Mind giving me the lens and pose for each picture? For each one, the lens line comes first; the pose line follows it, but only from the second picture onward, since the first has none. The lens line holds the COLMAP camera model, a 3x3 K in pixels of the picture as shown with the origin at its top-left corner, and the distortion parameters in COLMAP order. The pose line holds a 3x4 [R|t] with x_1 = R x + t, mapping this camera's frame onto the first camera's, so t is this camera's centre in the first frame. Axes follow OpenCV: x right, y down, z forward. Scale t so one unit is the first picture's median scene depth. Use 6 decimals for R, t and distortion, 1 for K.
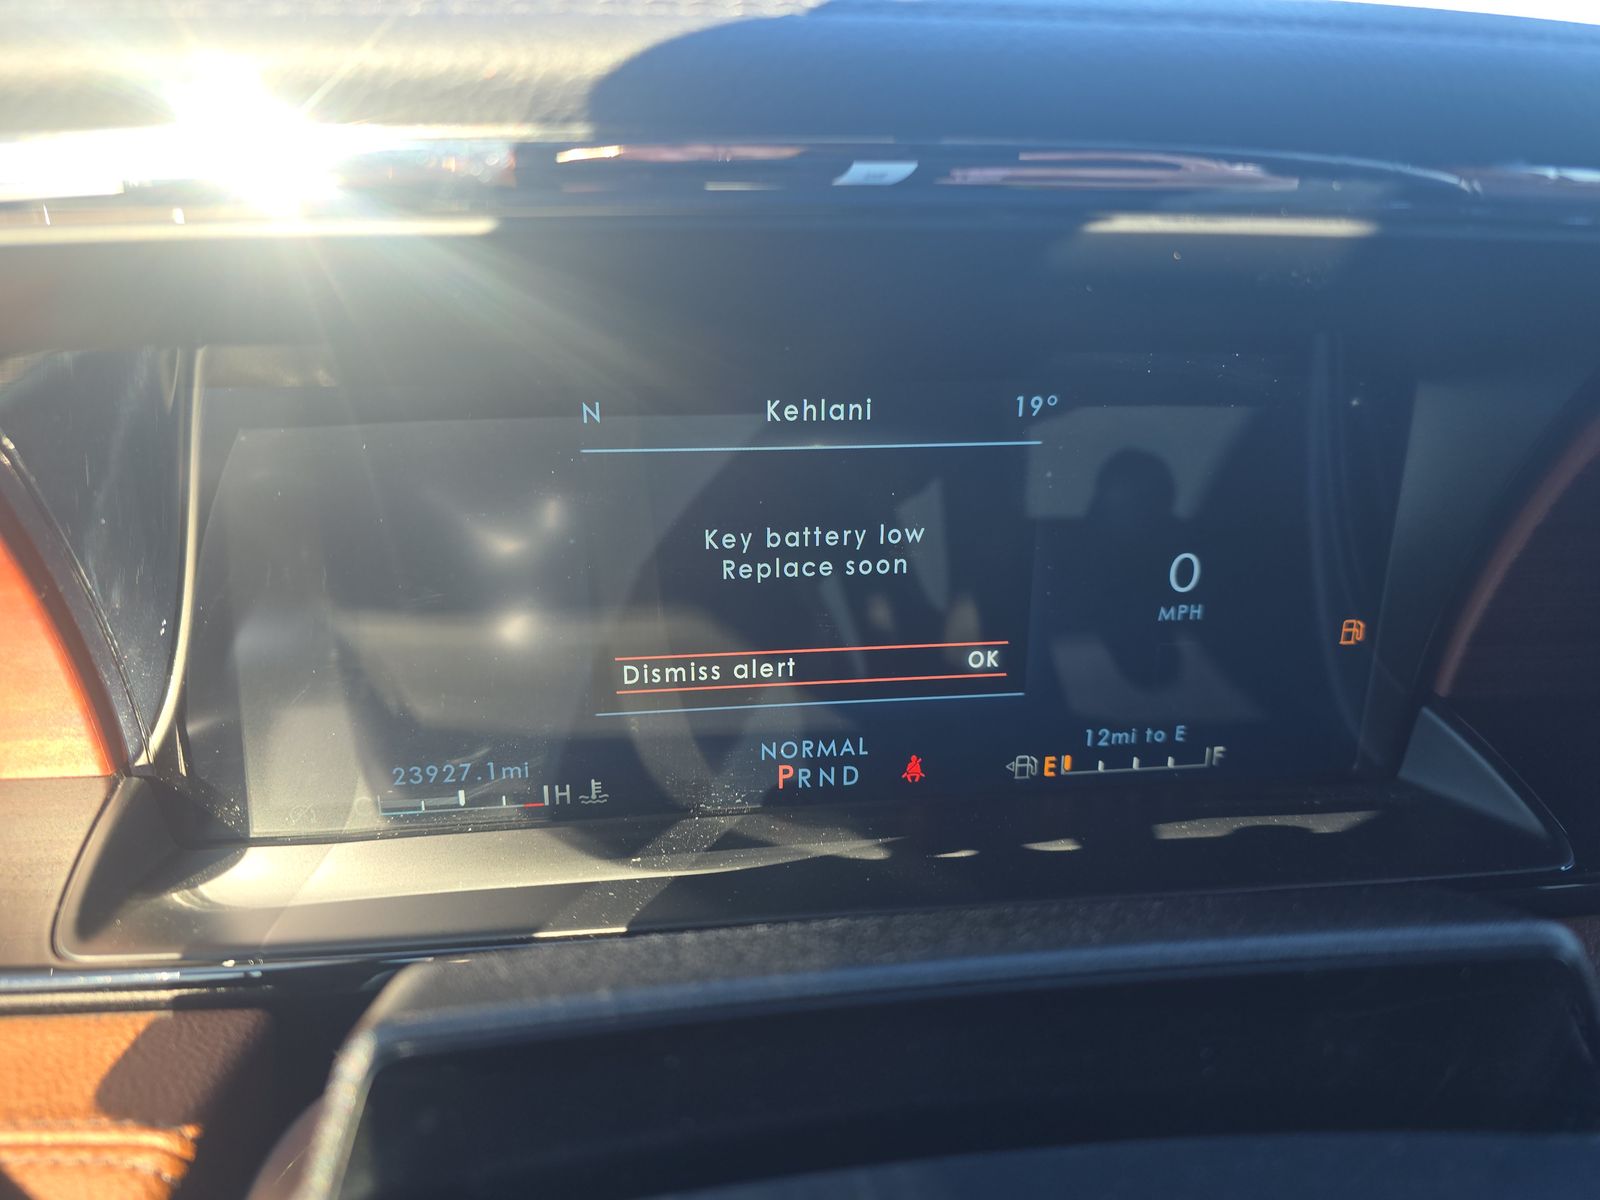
lens RADIAL K [[1057.7, 0, 798.1], [0, 1057.7, 596.4], [0, 0, 1]] dist [0.040186, -0.034693]
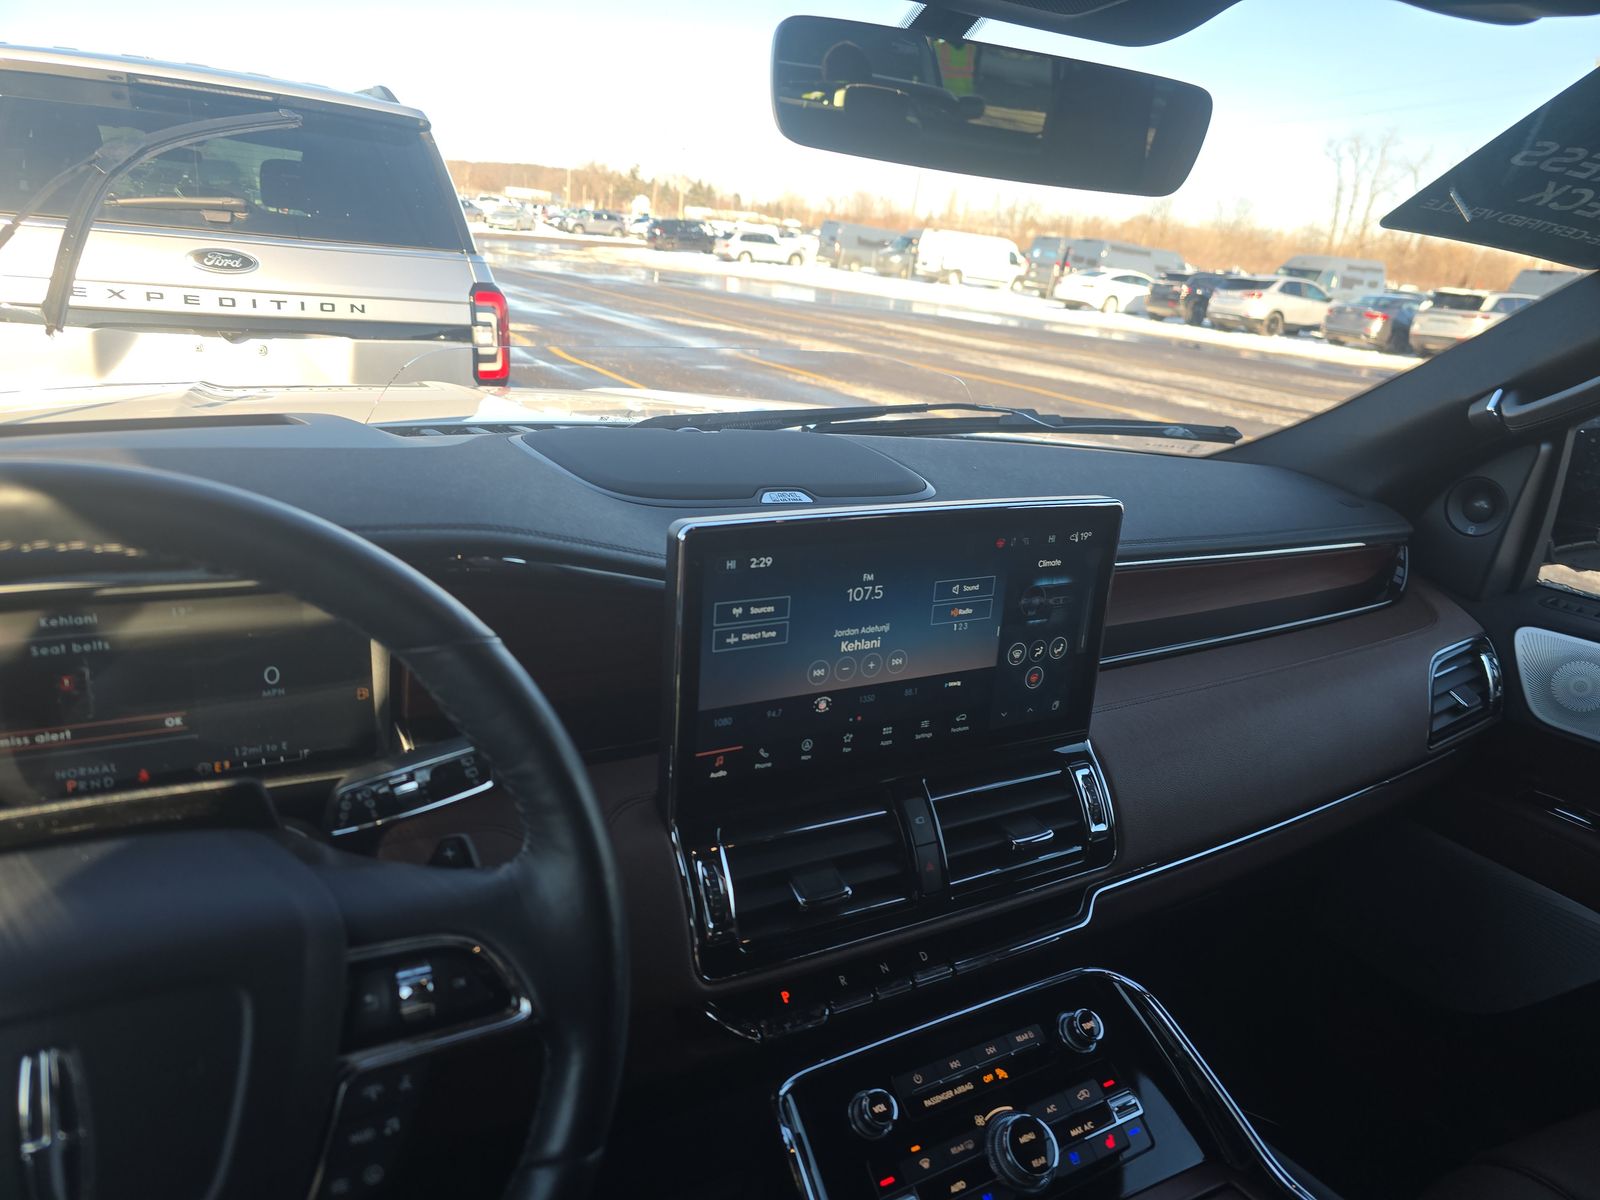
lens RADIAL K [[1057.7, 0, 800.3], [0, 1057.7, 588.9], [0, 0, 1]] dist [0.040186, -0.034693]
pose [[0.923526, -0.055840, 0.379449, 0.574478], [0.078991, 0.995827, -0.045707, -0.011964], [-0.375313, 0.072185, 0.924083, -1.647348]]
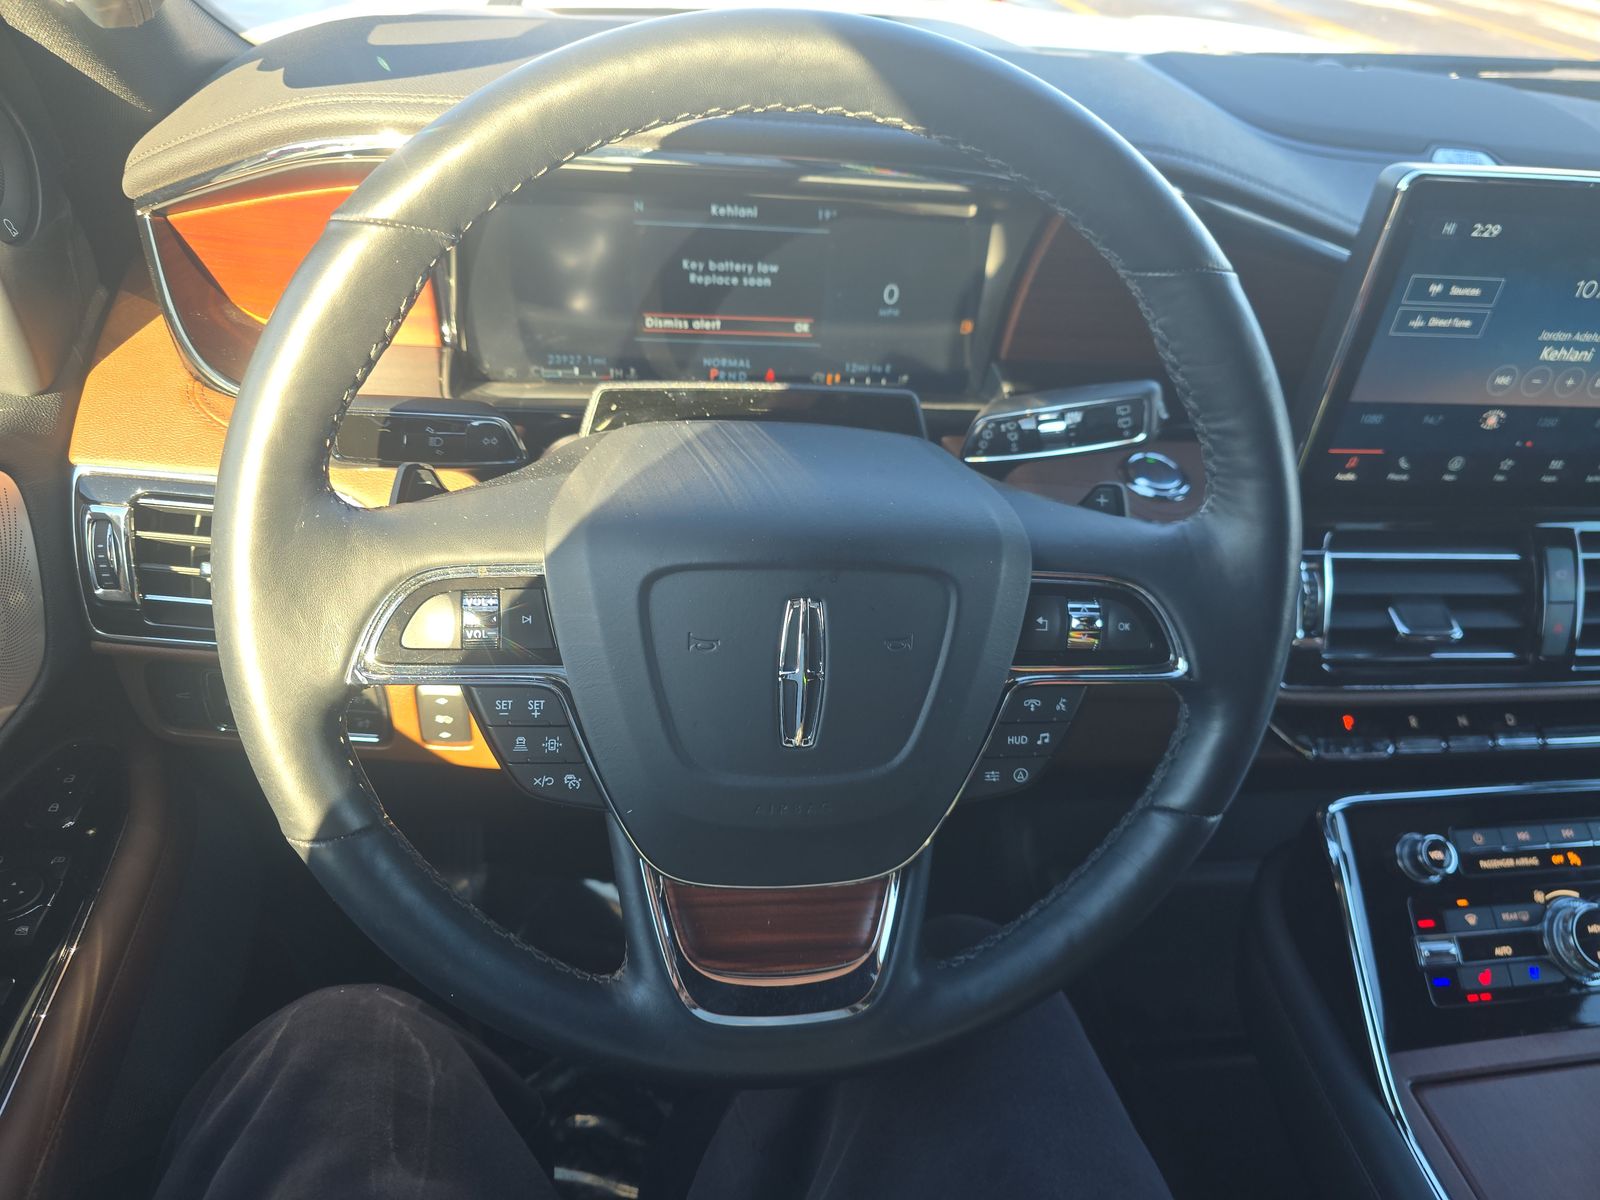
lens RADIAL K [[1057.7, 0, 797.1], [0, 1057.7, 595.4], [0, 0, 1]] dist [0.040186, -0.034693]
pose [[0.997235, 0.058306, 0.046075, 0.095267], [-0.067684, 0.968608, 0.239200, 0.075511], [-0.030682, -0.241657, 0.969877, -1.434031]]
